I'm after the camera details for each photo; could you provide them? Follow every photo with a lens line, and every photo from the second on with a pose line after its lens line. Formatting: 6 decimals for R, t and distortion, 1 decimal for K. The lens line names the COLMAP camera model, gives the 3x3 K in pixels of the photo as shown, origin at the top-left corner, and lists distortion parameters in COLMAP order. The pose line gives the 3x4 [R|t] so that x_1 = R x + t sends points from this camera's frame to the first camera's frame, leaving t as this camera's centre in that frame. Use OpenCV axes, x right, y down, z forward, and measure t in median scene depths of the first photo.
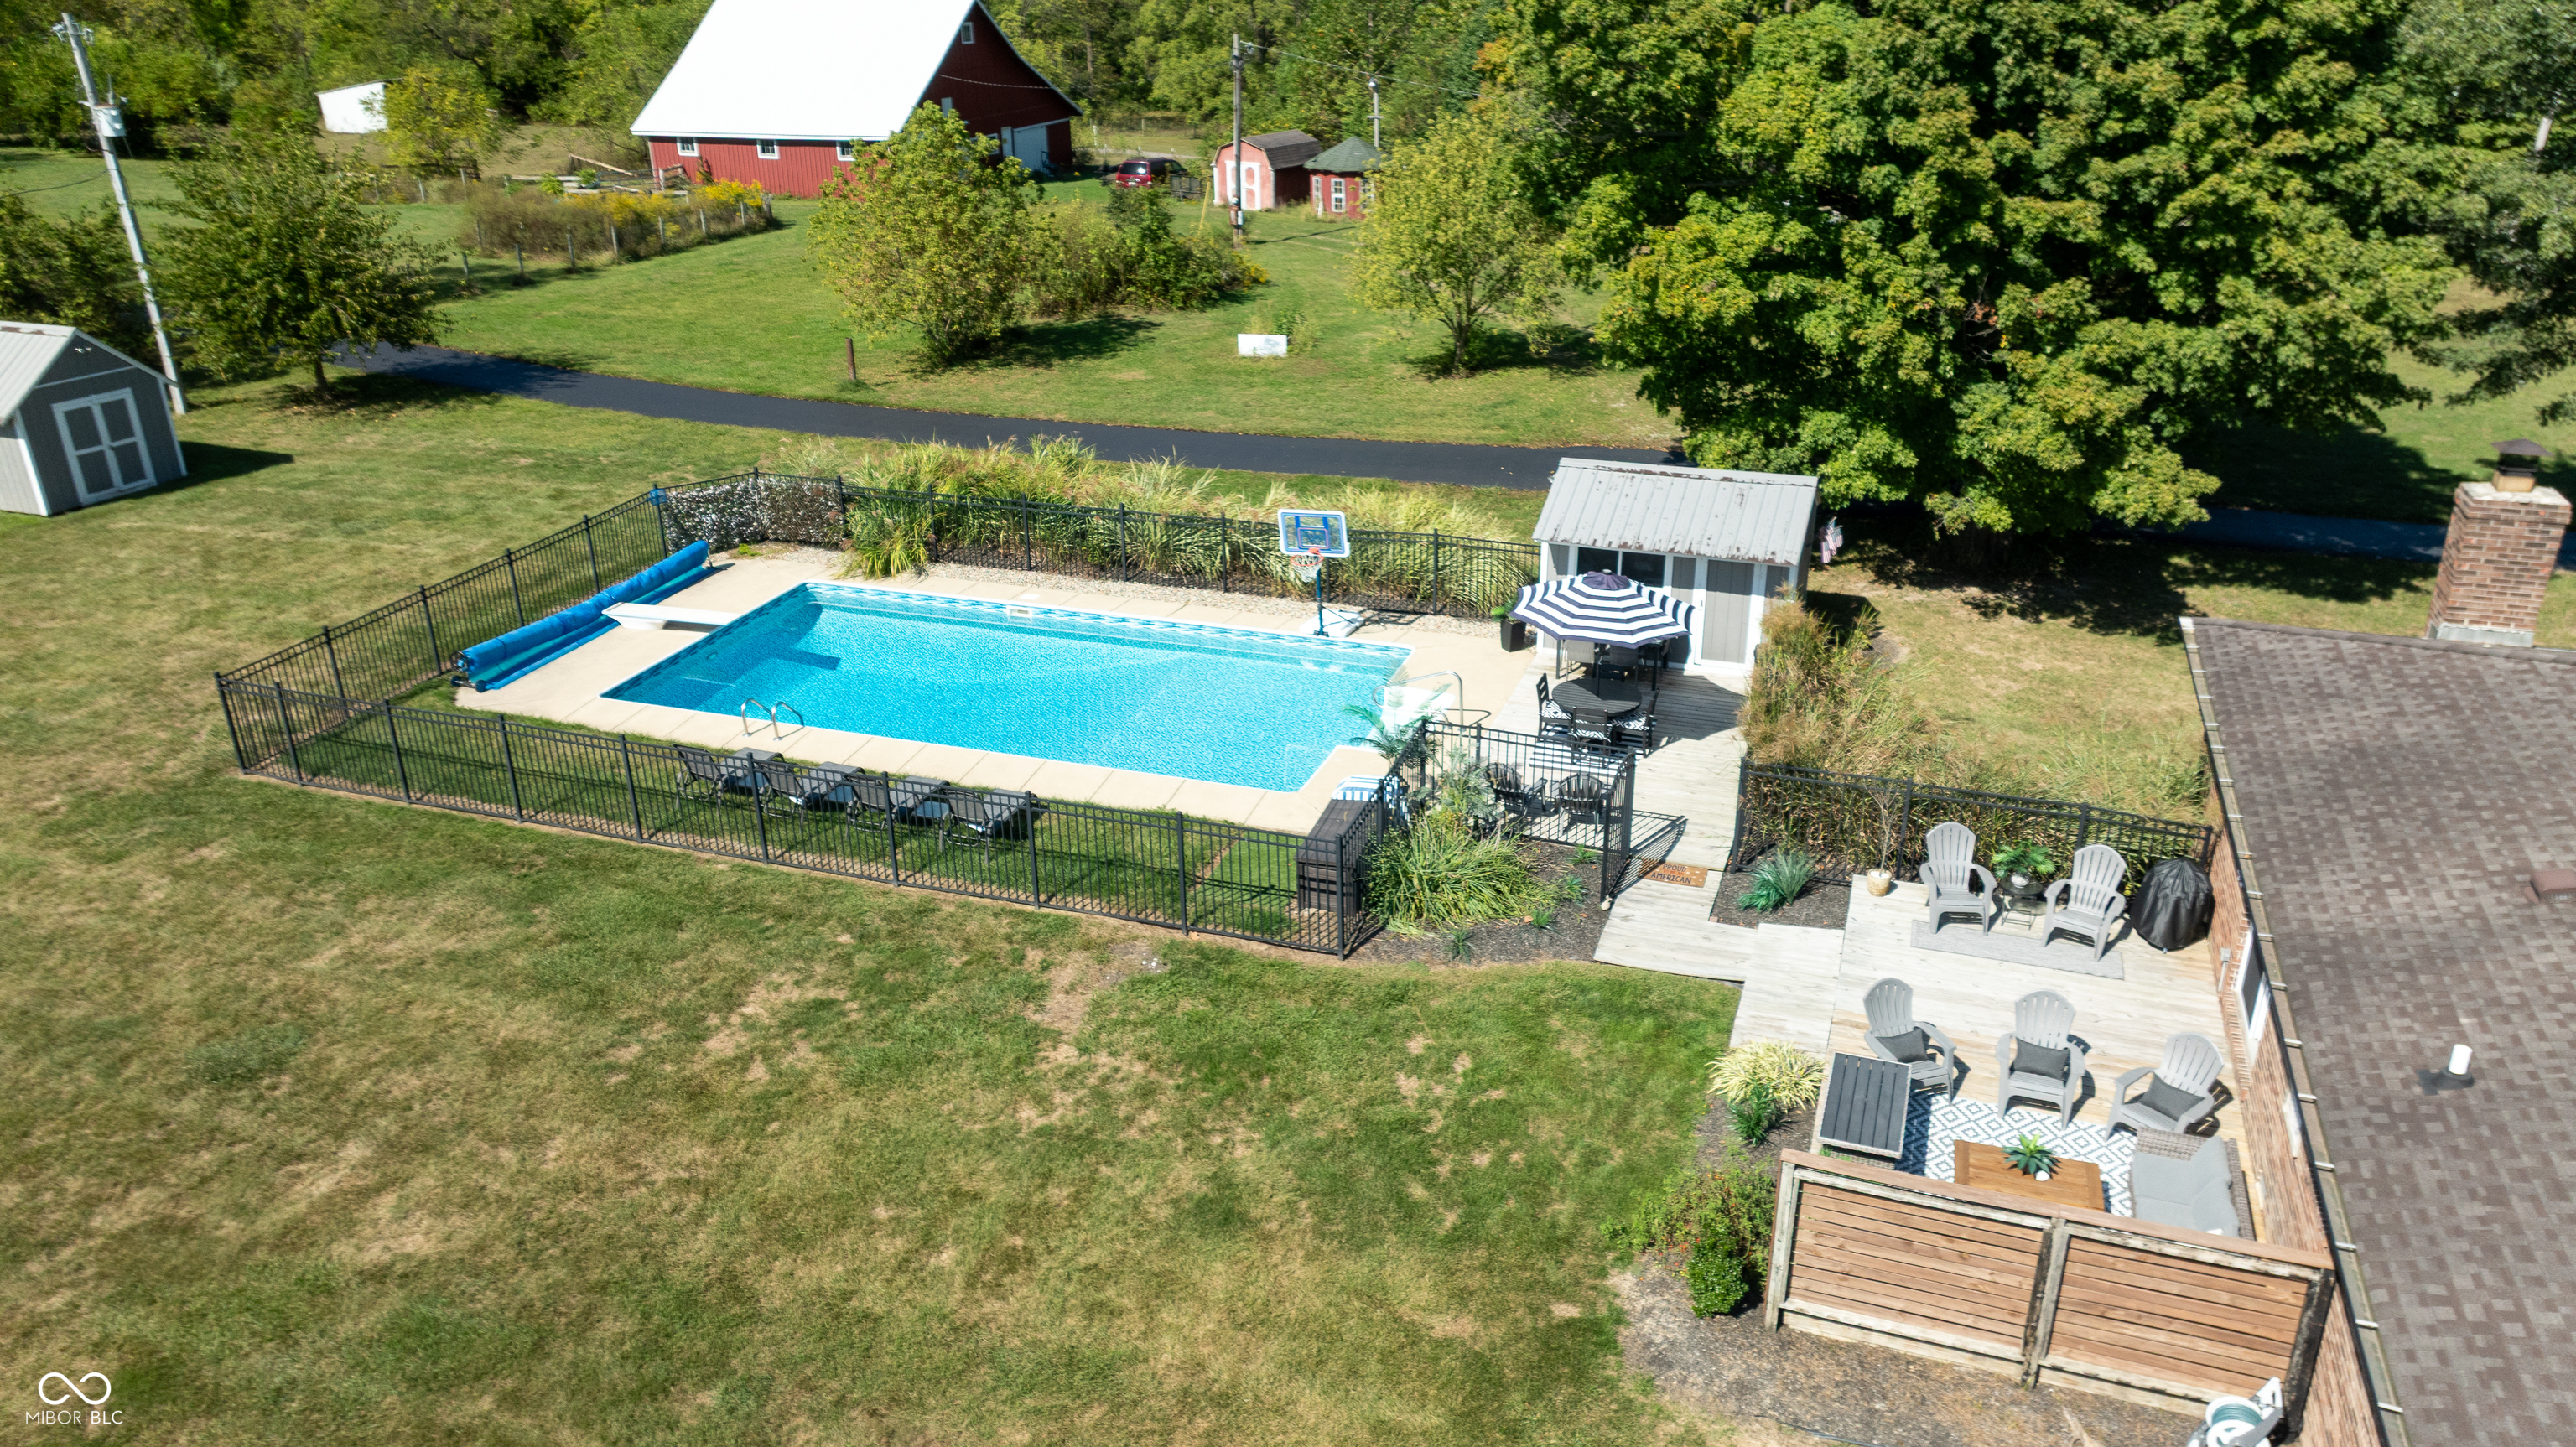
lens RADIAL K [[1820.6, 0, 1299.6], [0, 1820.6, 713.9], [0, 0, 1]] dist [-0.034741, 0.051343]
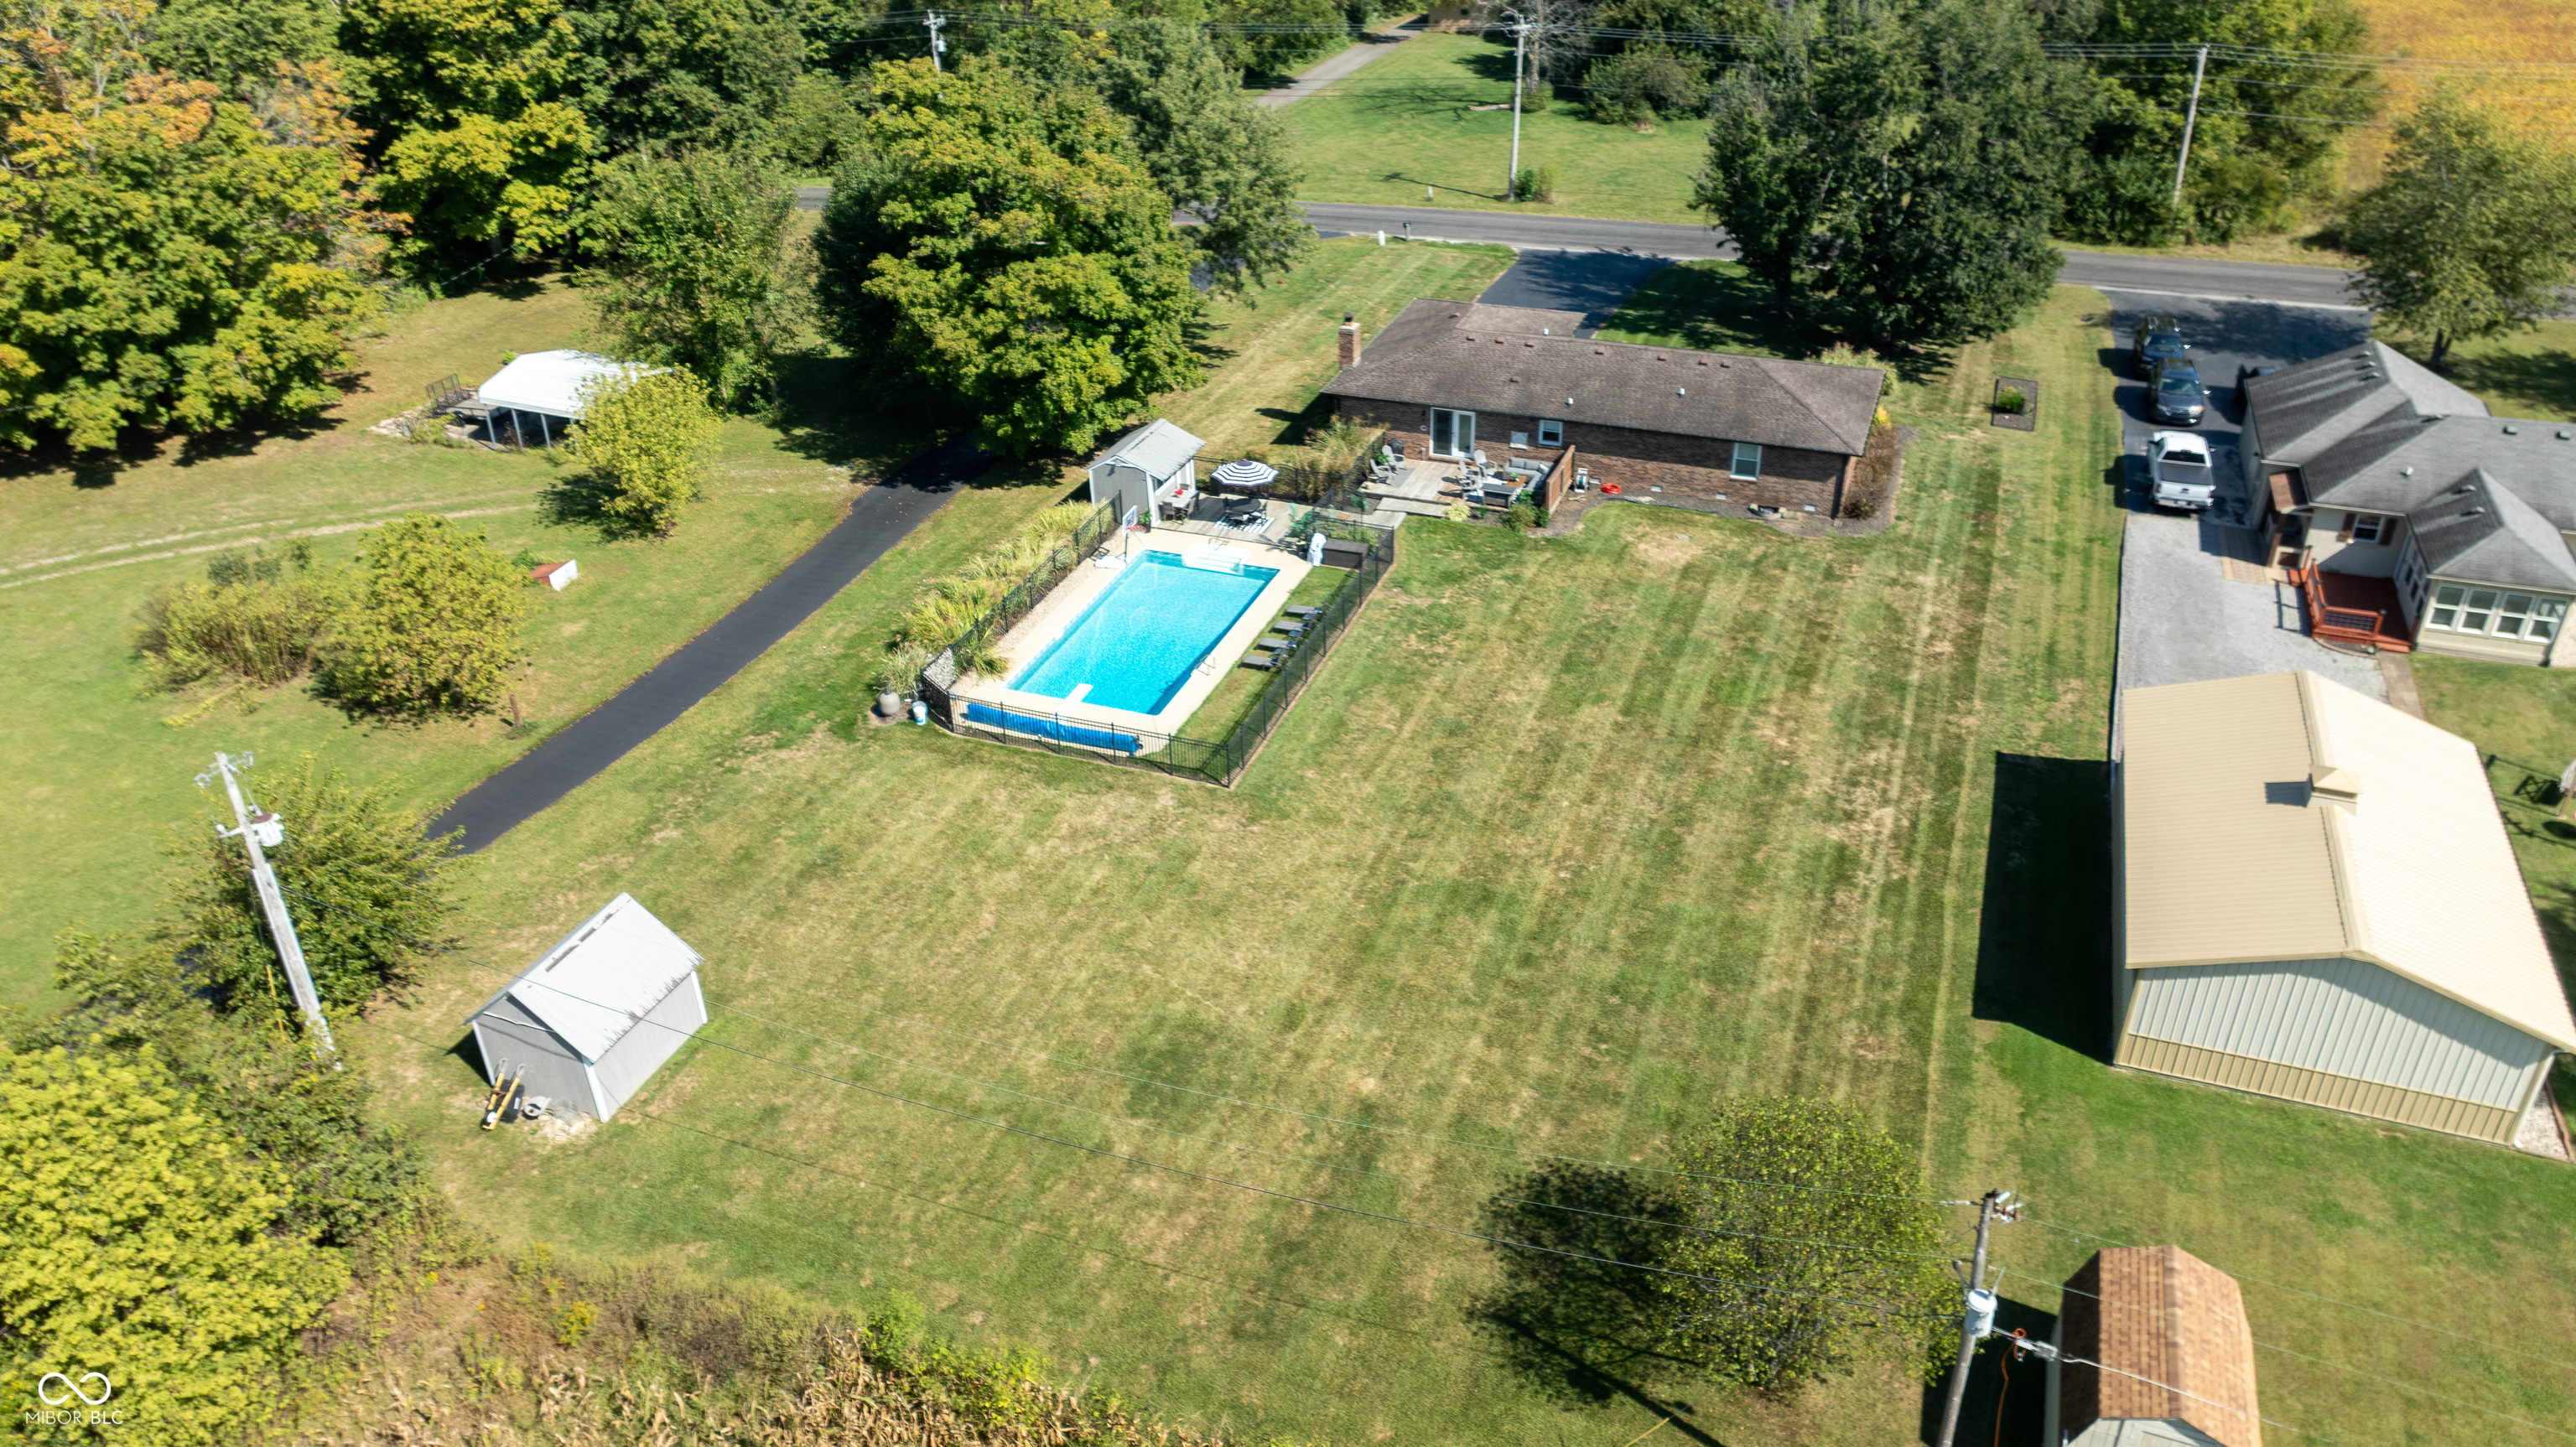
lens RADIAL K [[1814.1, 0, 1300.5], [0, 1814.1, 719.4], [0, 0, 1]] dist [-0.013759, 0.000056]
pose [[0.016576, -0.496908, 0.867645, -1.933672], [0.412782, 0.793764, 0.446710, -0.767024], [-0.910679, 0.350744, 0.218272, 0.350703]]
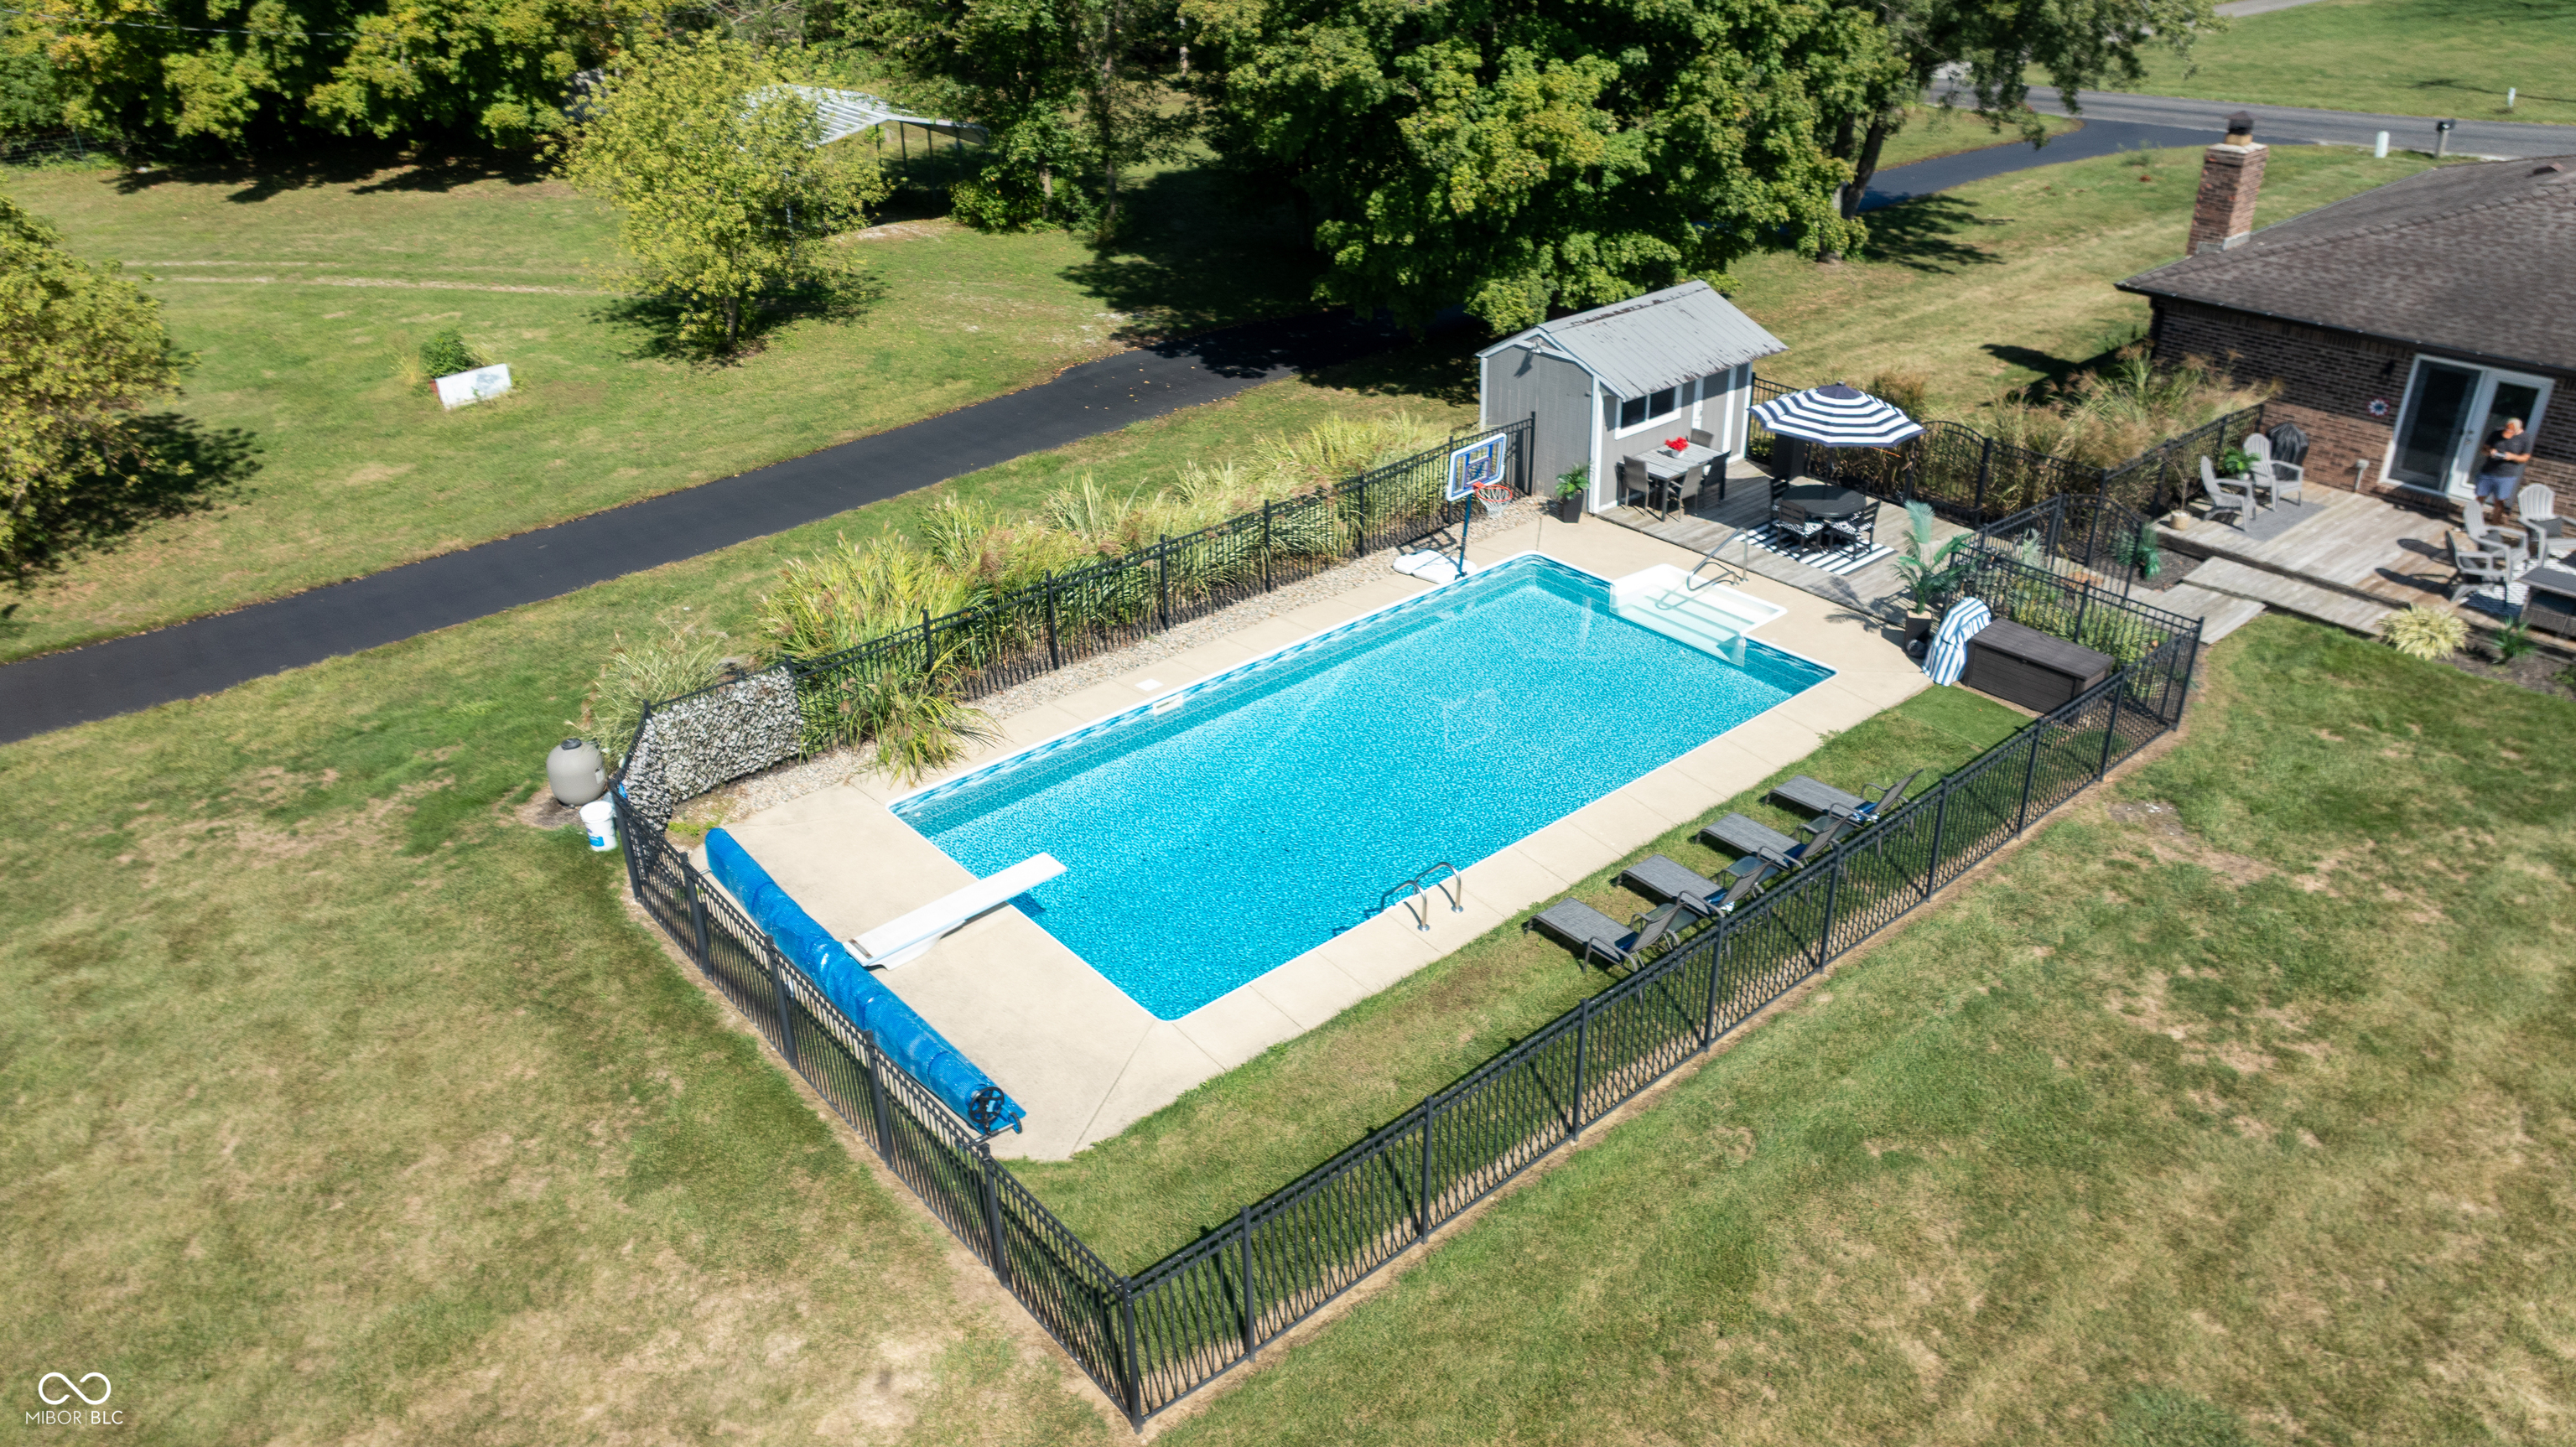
lens RADIAL K [[1820.6, 0, 1299.6], [0, 1820.6, 713.9], [0, 0, 1]] dist [-0.034741, 0.051343]
pose [[0.500301, -0.402669, 0.766522, -0.714881], [0.355177, 0.902812, 0.242445, -0.218629], [-0.789650, 0.150955, 0.594697, 0.498221]]
